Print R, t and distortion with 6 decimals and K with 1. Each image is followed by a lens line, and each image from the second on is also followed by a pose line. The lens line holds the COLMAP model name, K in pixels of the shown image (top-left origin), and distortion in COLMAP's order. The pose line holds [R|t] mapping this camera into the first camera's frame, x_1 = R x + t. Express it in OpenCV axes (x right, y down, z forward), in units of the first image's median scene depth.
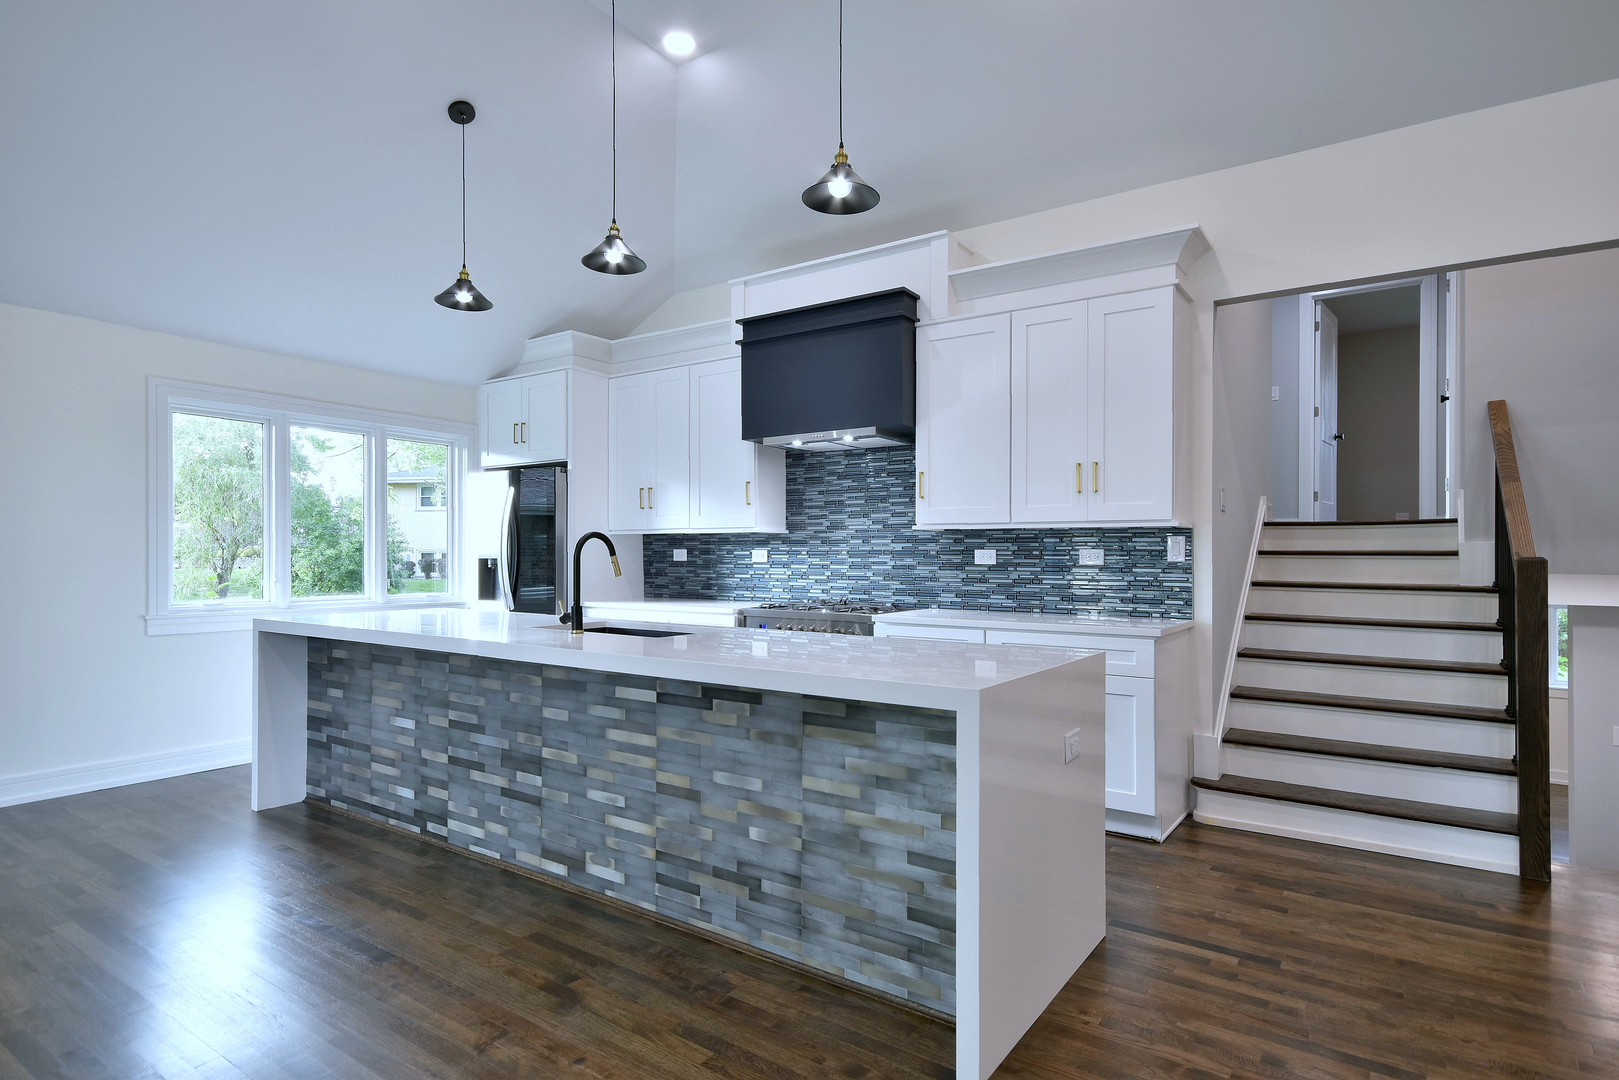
lens RADIAL K [[865.9, 0, 814.5], [0, 865.9, 549.5], [0, 0, 1]] dist [0.012390, 0.002979]
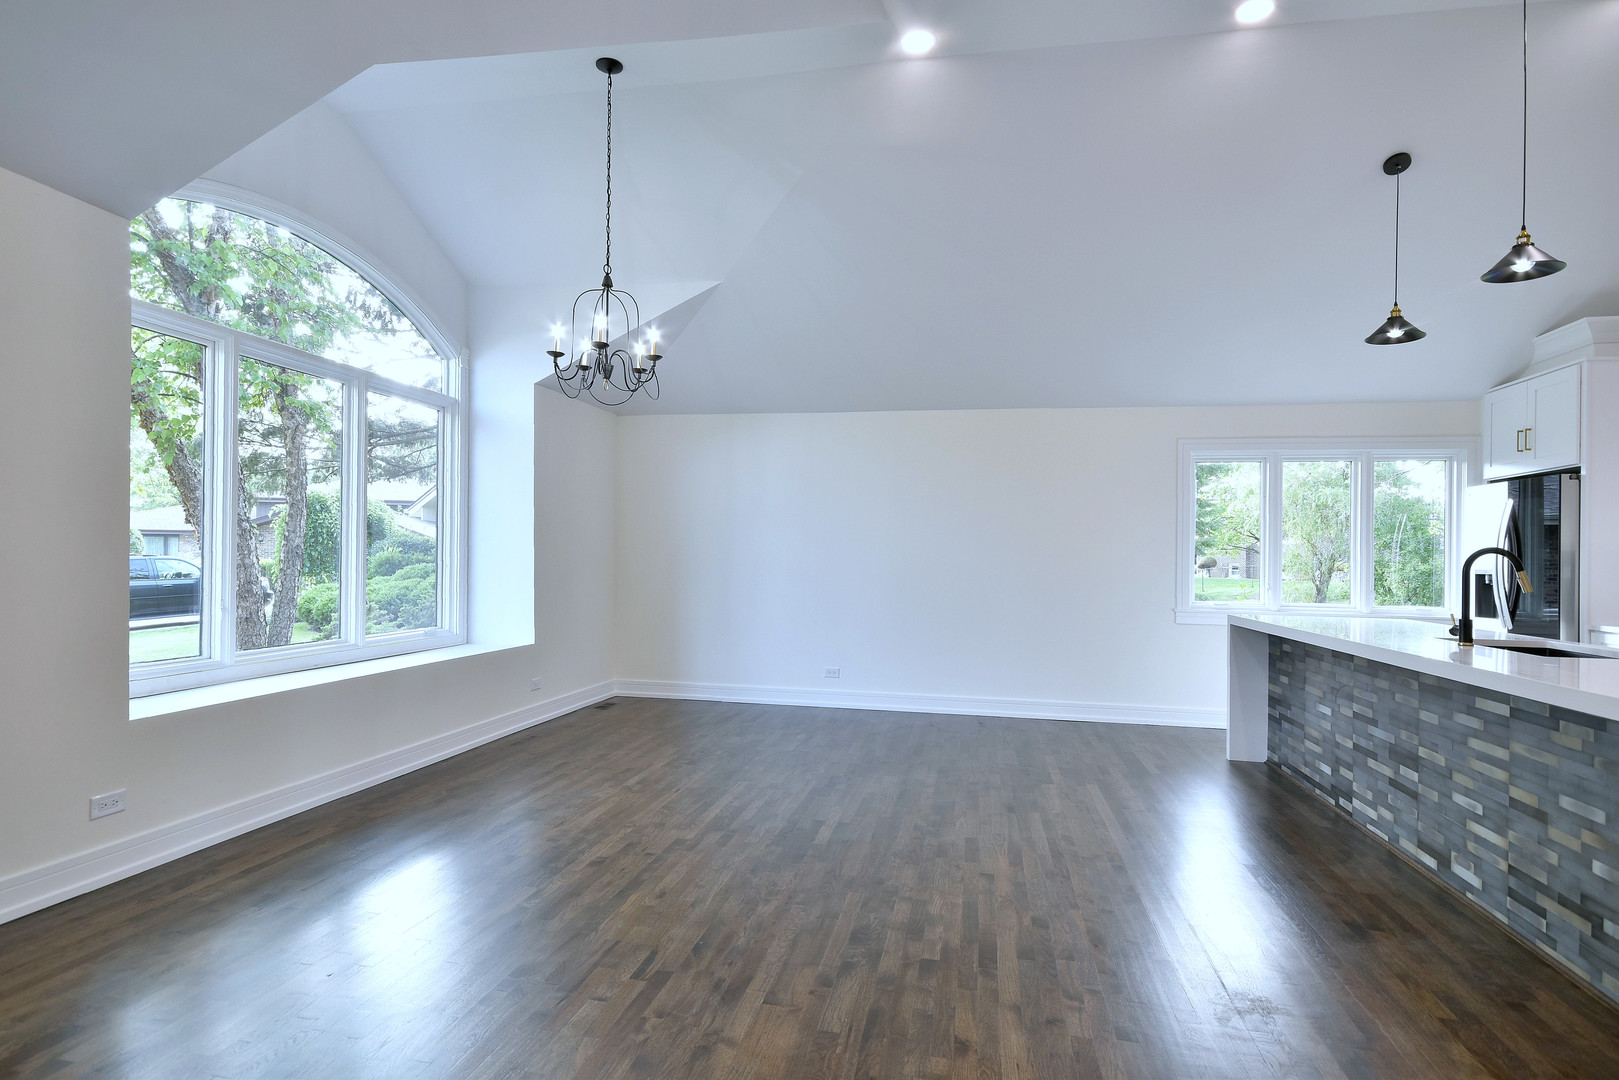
lens RADIAL K [[839.8, 0, 797.0], [0, 839.8, 565.6], [0, 0, 1]] dist [0.019555, -0.004016]
pose [[0.386455, 0.010014, -0.922254, 0.292155], [-0.008304, 0.999938, 0.007378, 0.000162], [0.922271, 0.004807, 0.386514, -0.104522]]
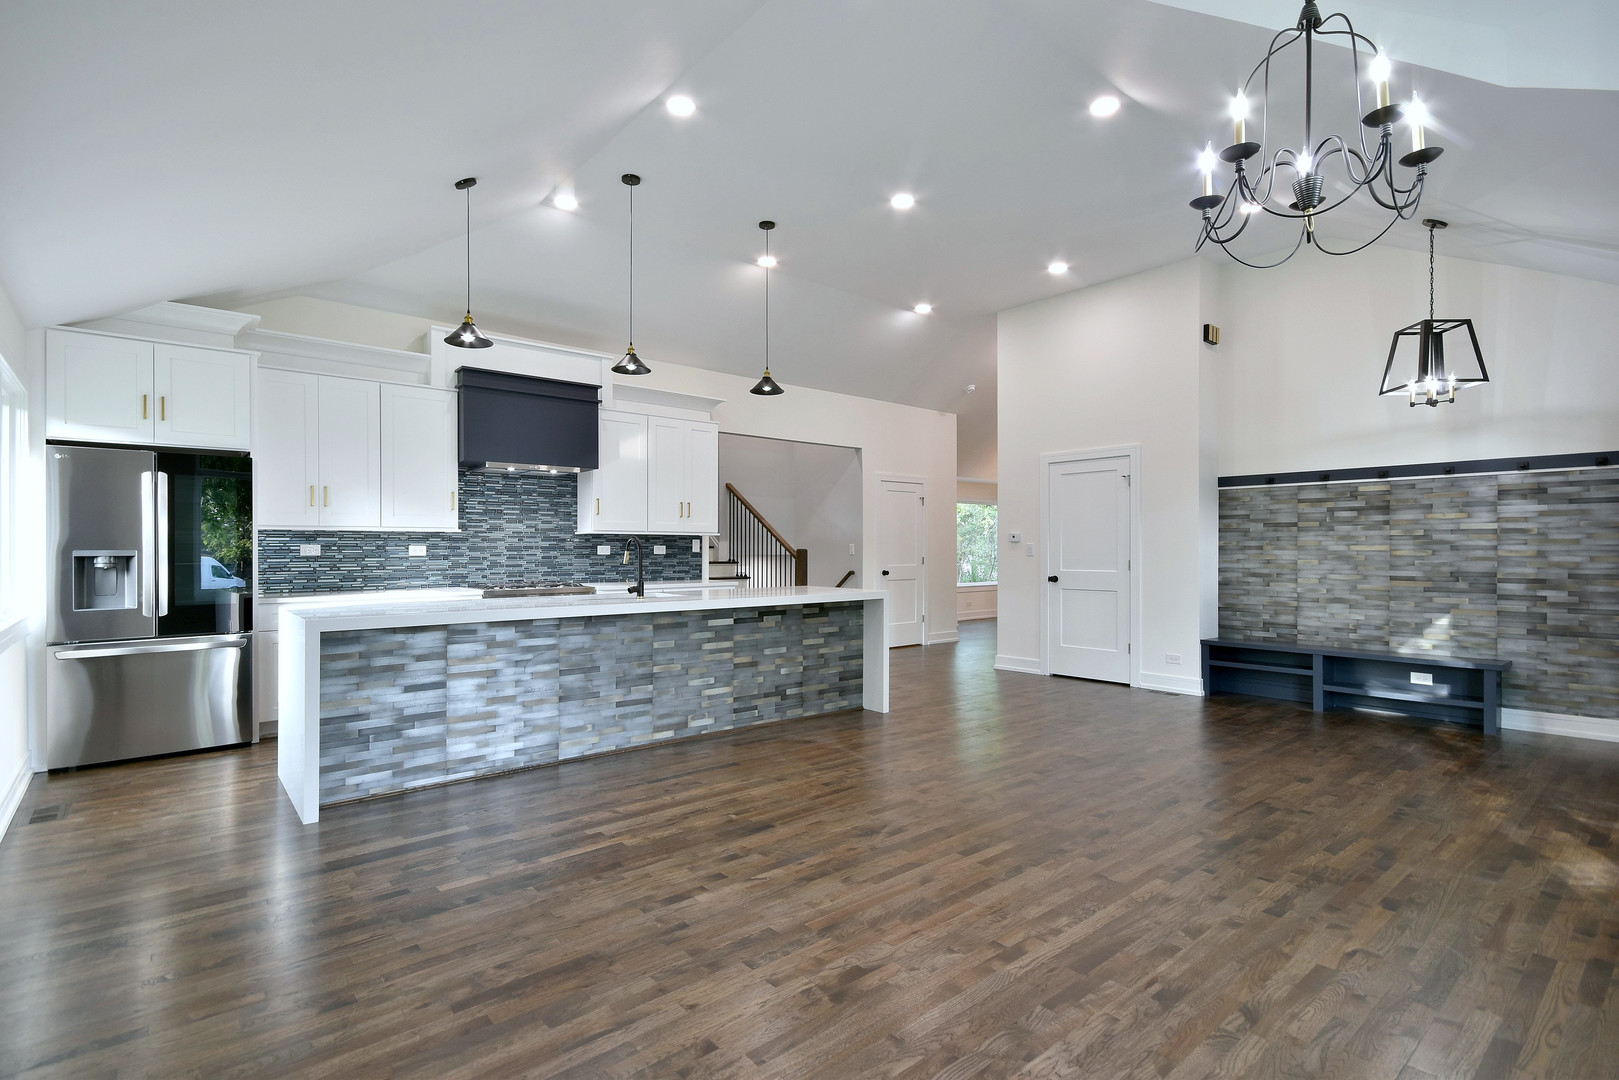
lens RADIAL K [[779.1, 0, 815.3], [0, 779.1, 552.8], [0, 0, 1]] dist [0.009218, -0.000726]
pose [[0.248063, -0.009217, 0.968700, -1.351130], [-0.006437, 0.999917, 0.011162, -0.007001], [-0.968722, -0.009004, 0.247983, 0.267919]]
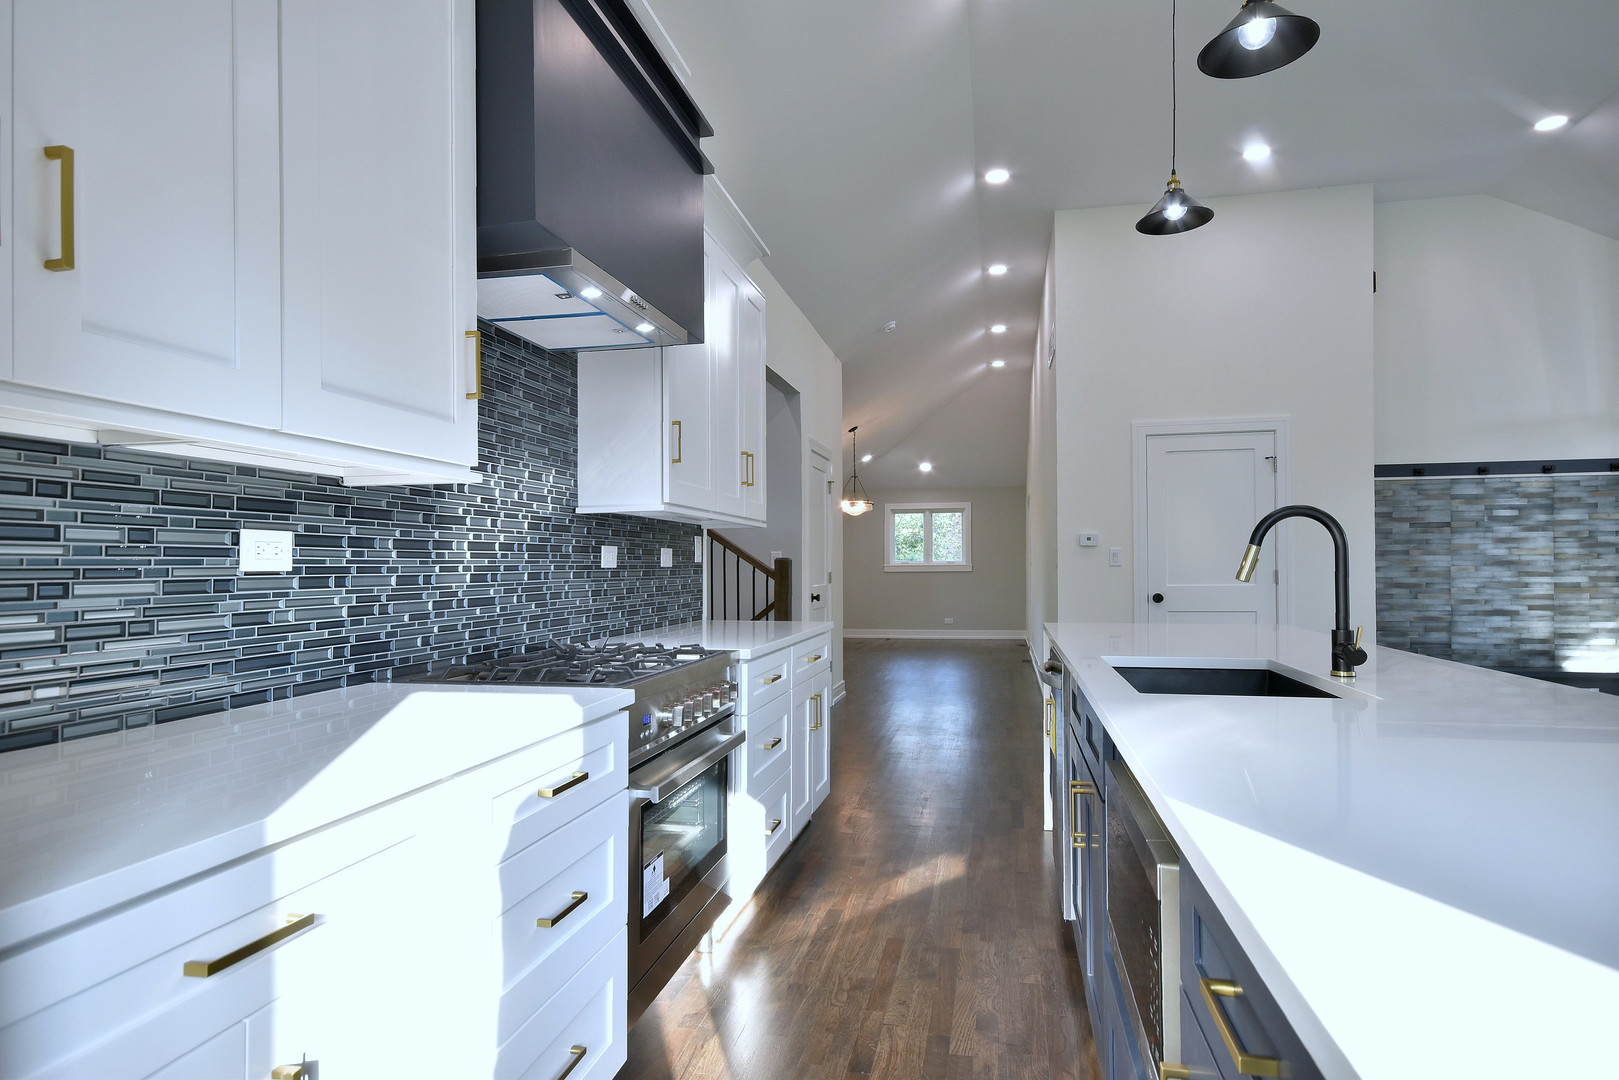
lens RADIAL K [[865.9, 0, 802.1], [0, 865.9, 550.0], [0, 0, 1]] dist [0.012390, 0.002979]
pose [[-0.379716, 0.014869, 0.924984, -0.547621], [-0.000929, 0.999864, -0.016454, 0.016204], [-0.925103, -0.007107, -0.379651, 1.305032]]
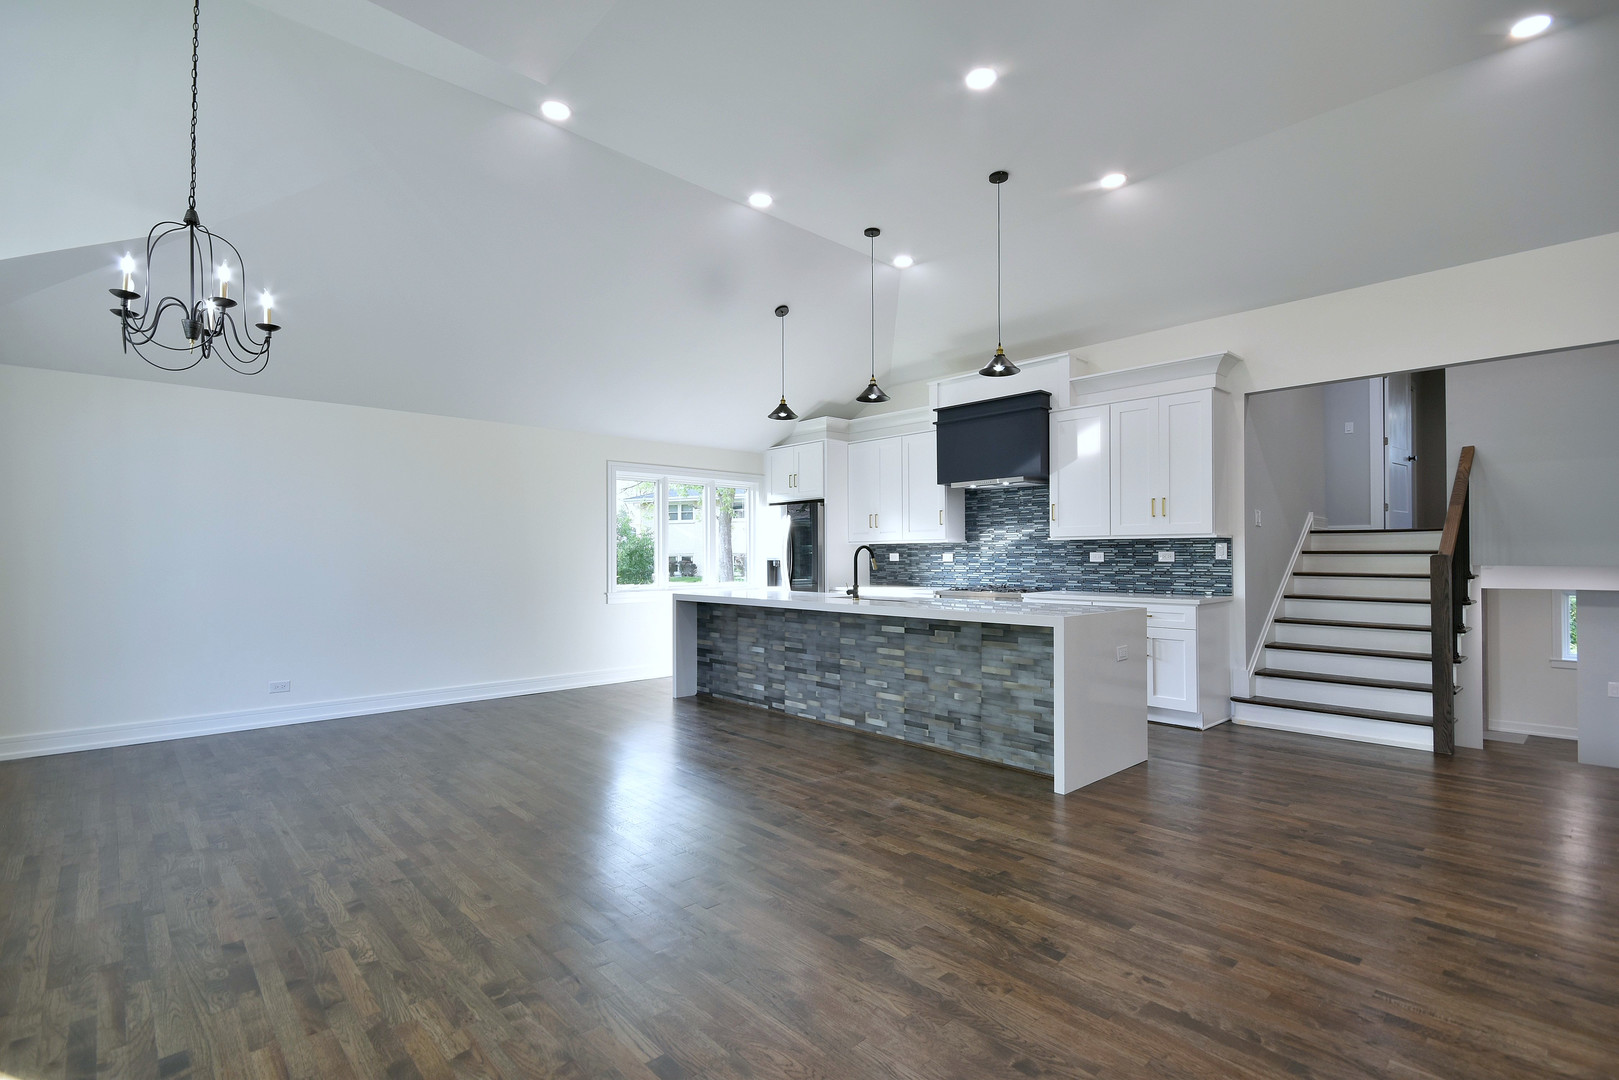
lens RADIAL K [[770.3, 0, 811.2], [0, 770.3, 556.1], [0, 0, 1]] dist [0.001055, 0.000288]
pose [[0.976755, -0.007702, -0.214218, -0.009403], [0.009137, 0.999942, 0.005709, -0.006718], [0.214162, -0.007533, 0.976769, -0.534255]]
